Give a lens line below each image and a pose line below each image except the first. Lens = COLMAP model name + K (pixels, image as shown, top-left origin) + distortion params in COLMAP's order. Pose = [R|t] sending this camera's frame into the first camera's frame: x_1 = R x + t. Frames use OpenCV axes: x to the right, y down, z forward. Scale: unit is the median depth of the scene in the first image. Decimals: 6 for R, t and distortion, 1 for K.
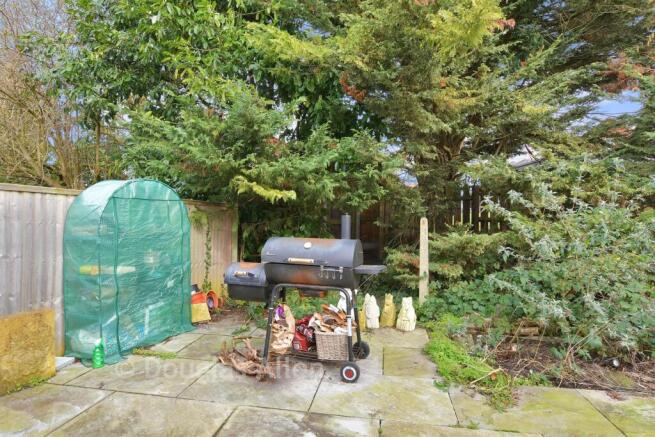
lens RADIAL K [[352.9, 0, 328.1], [0, 352.9, 218.7], [0, 0, 1]] dist [-0.001508, 0.000002]
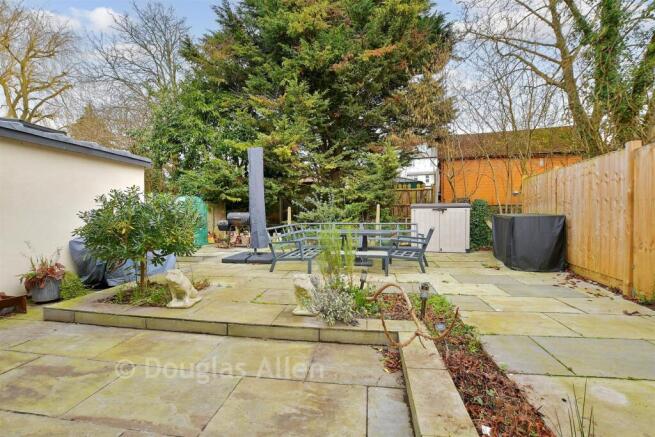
lens RADIAL K [[300.2, 0, 326.1], [0, 300.2, 216.4], [0, 0, 1]] dist [-0.002196, -0.000125]
pose [[0.999867, -0.014956, 0.006454, 0.615482], [0.014825, 0.999692, 0.019902, 0.035823], [-0.006750, -0.019803, 0.999781, -1.583510]]
